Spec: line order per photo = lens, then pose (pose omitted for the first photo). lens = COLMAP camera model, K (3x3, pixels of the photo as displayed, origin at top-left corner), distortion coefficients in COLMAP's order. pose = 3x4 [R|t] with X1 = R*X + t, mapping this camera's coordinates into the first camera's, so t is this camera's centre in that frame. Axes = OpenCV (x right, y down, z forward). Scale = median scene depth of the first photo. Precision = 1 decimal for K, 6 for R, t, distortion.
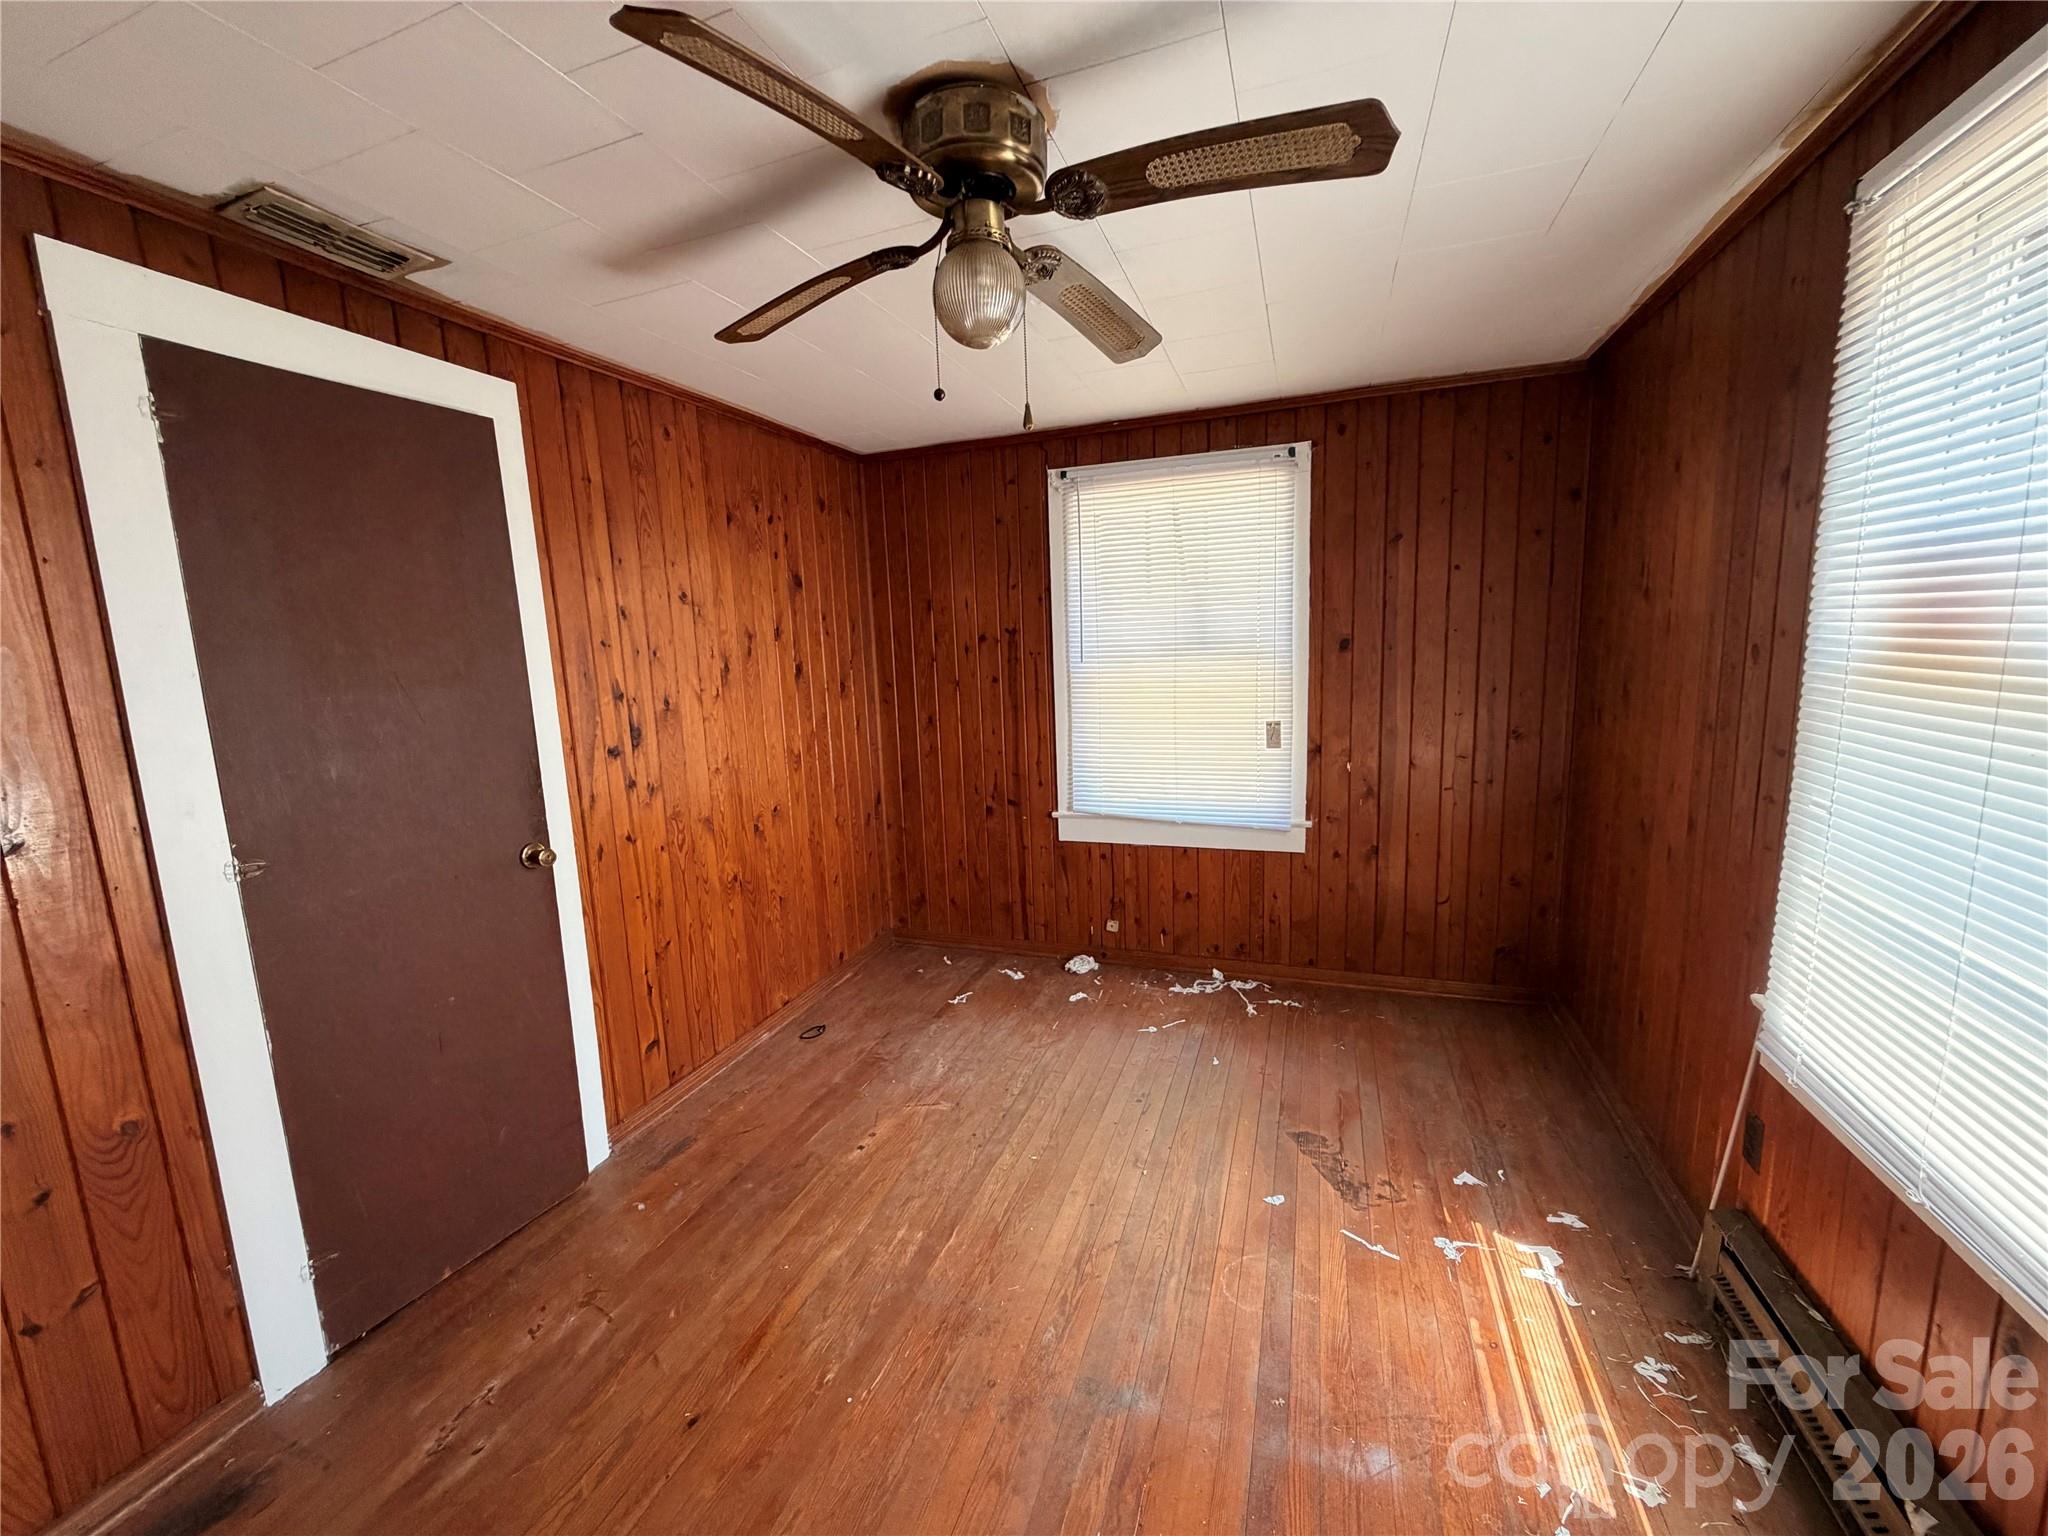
lens RADIAL K [[823.5, 0, 1024.0], [0, 823.5, 768.0], [0, 0, 1]] dist [0.001521, 0.007977]
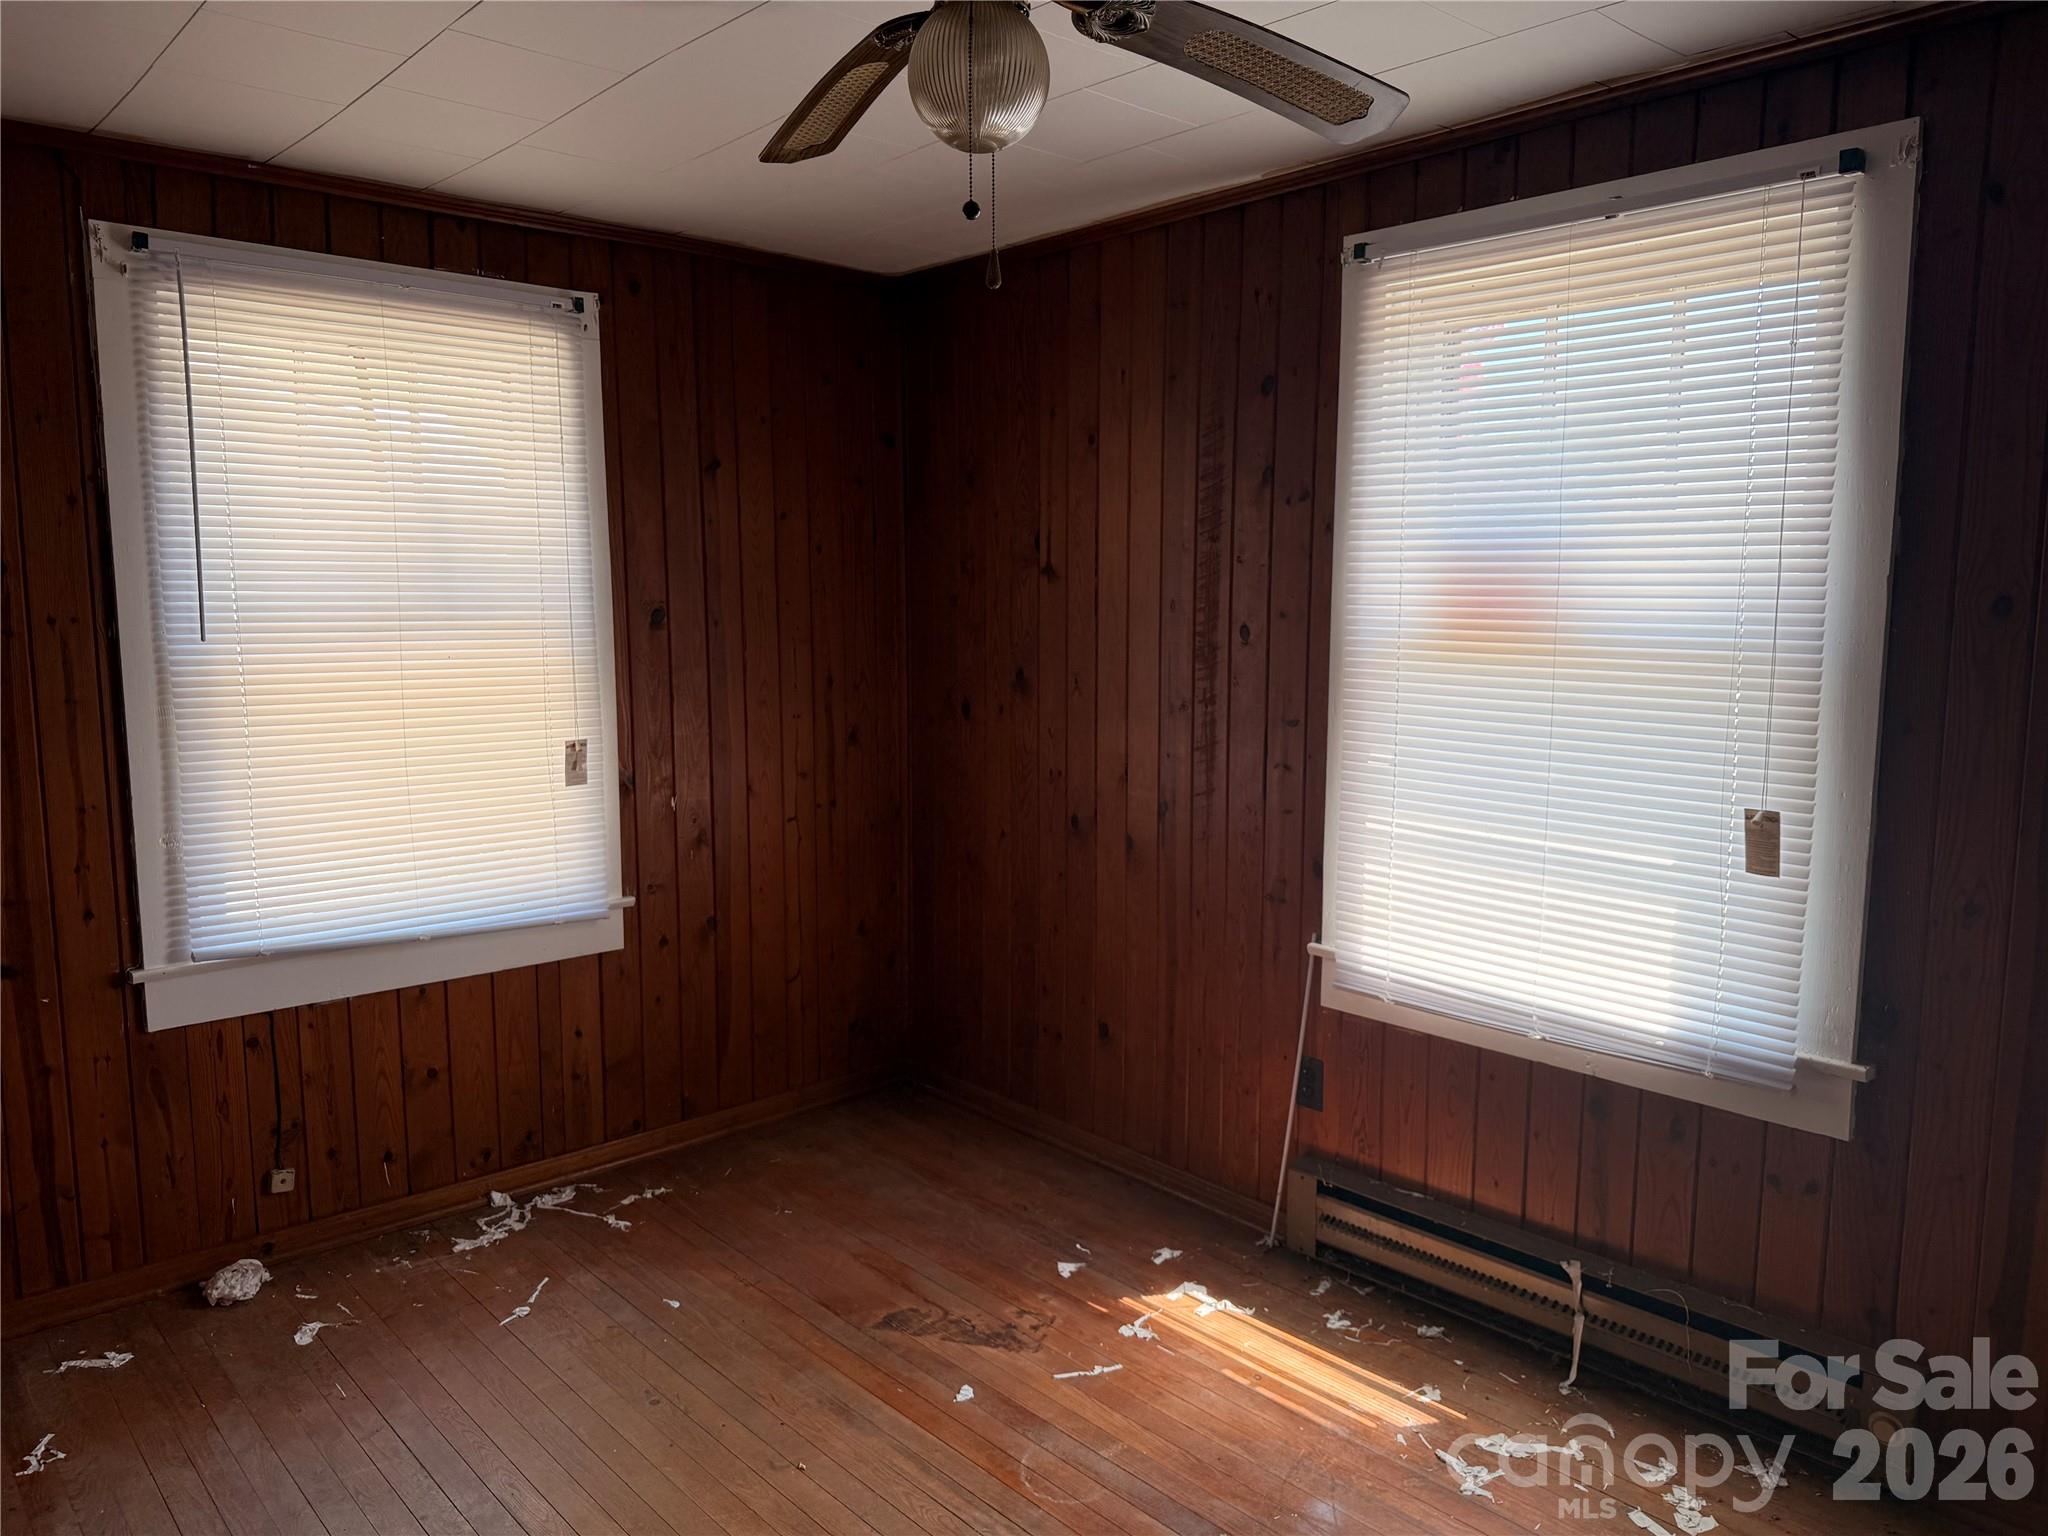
lens RADIAL K [[1448.8, 0, 1024.4], [0, 1448.8, 773.7], [0, 0, 1]] dist [0.120887, -0.163625]
pose [[0.478634, -0.071879, 0.875067, -0.493777], [0.115940, 0.993090, 0.018158, -0.014105], [-0.870326, 0.092764, 0.483660, 0.198216]]
